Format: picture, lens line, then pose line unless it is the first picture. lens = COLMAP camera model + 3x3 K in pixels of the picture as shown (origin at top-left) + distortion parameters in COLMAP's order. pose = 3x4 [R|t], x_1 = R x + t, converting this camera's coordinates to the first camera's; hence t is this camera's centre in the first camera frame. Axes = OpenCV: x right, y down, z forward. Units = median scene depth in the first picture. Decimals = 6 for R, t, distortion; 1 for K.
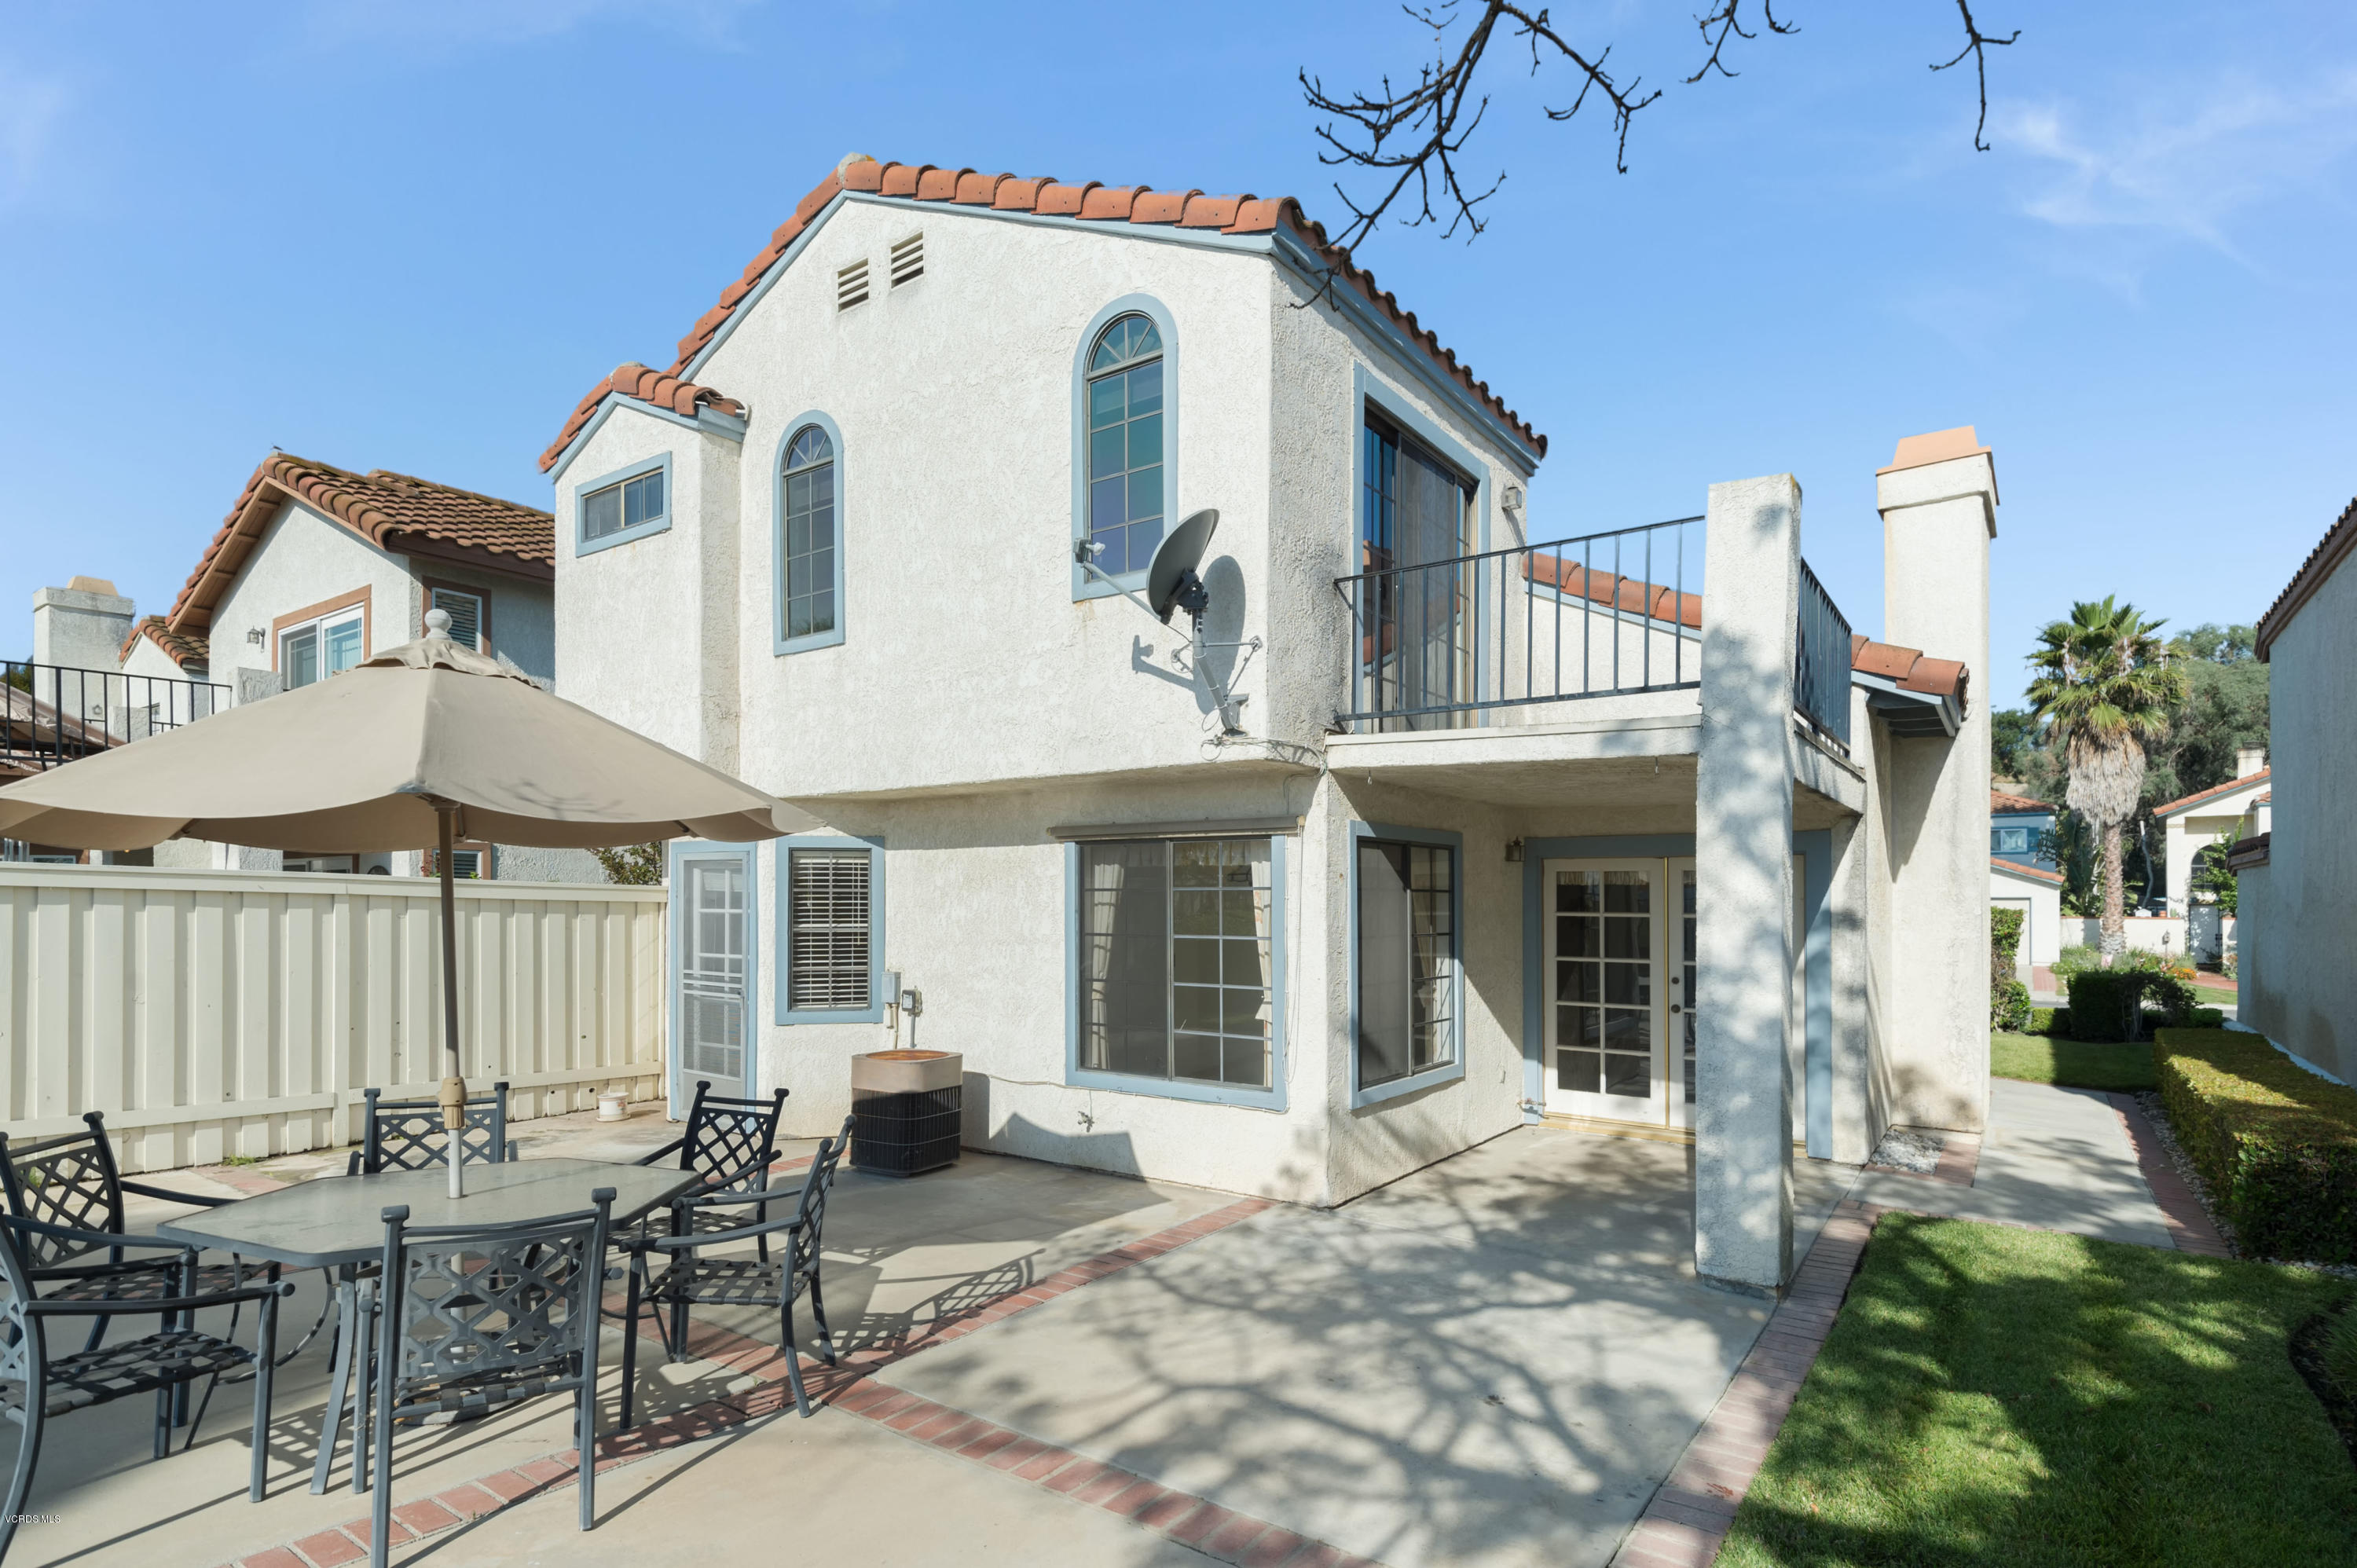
lens RADIAL K [[1193.8, 0, 1179.7], [0, 1193.8, 854.2], [0, 0, 1]] dist [0.080906, -0.000066]
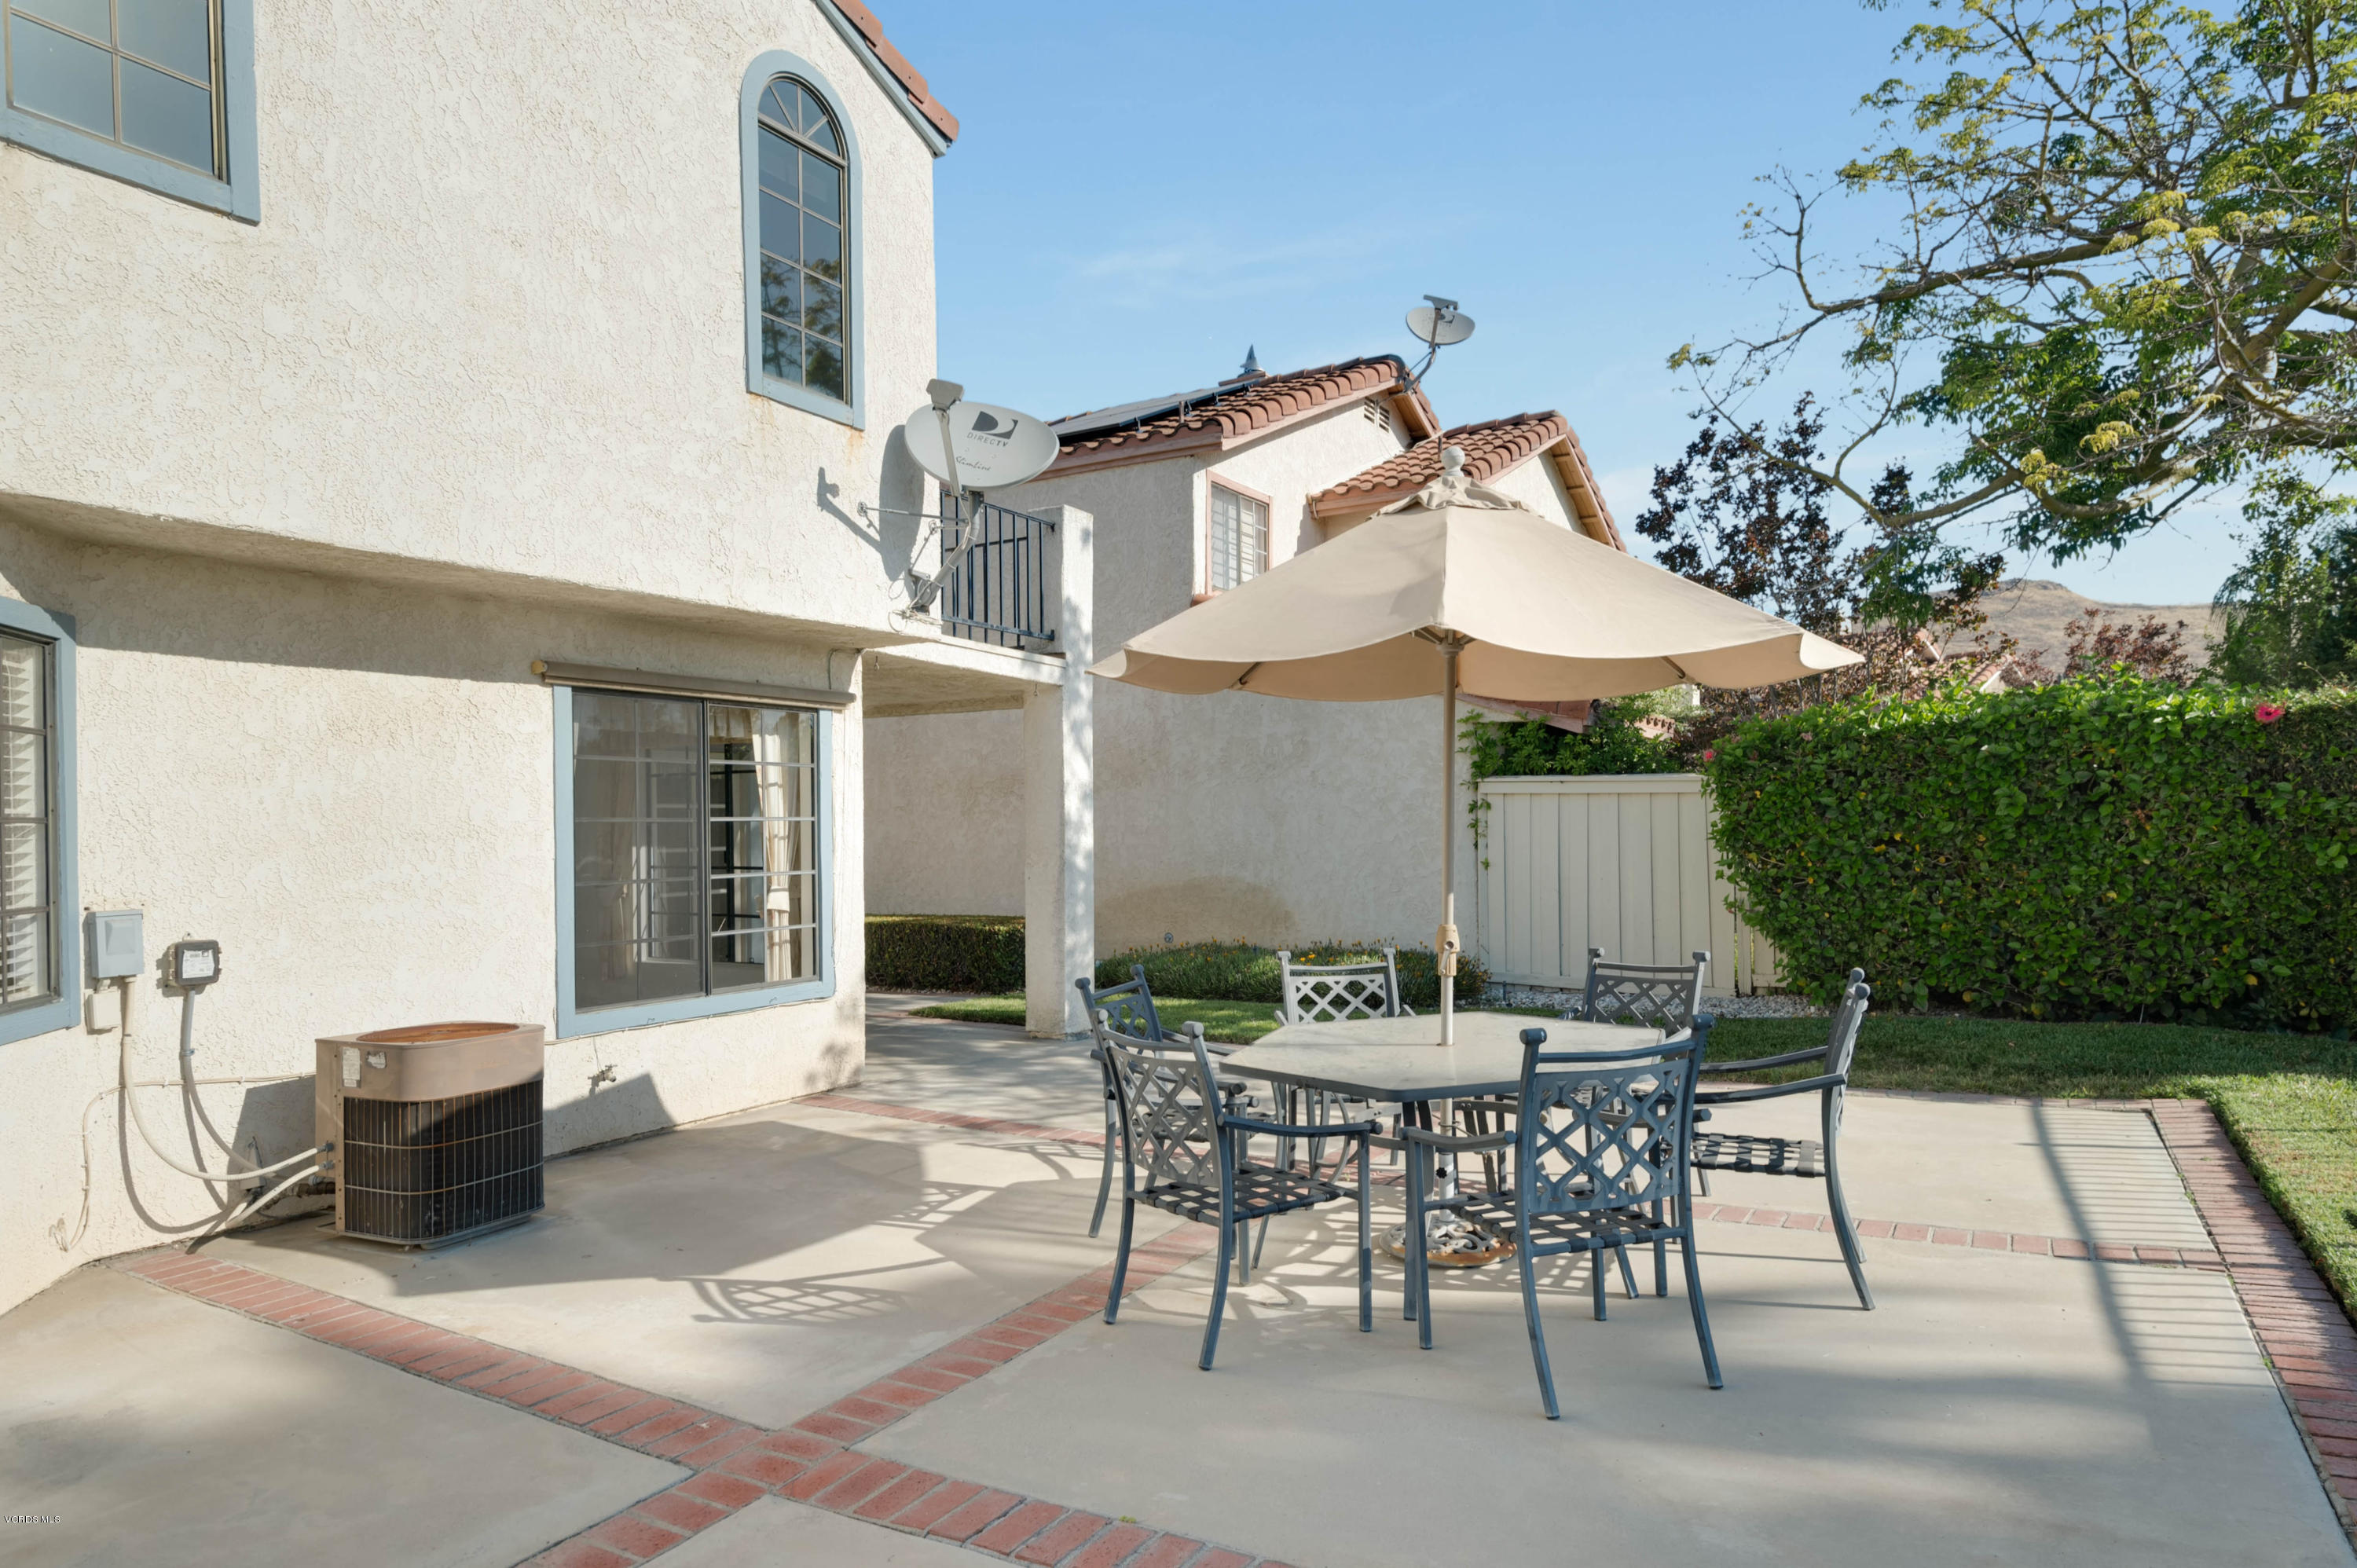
lens RADIAL K [[1315.3, 0, 1174.2], [0, 1315.3, 814.3], [0, 0, 1]] dist [0.007369, 0.001133]
pose [[-0.064730, -0.002597, 0.997899, -0.937141], [-0.029909, 0.999552, 0.000662, 0.055888], [-0.997454, -0.029803, -0.064779, 0.745976]]
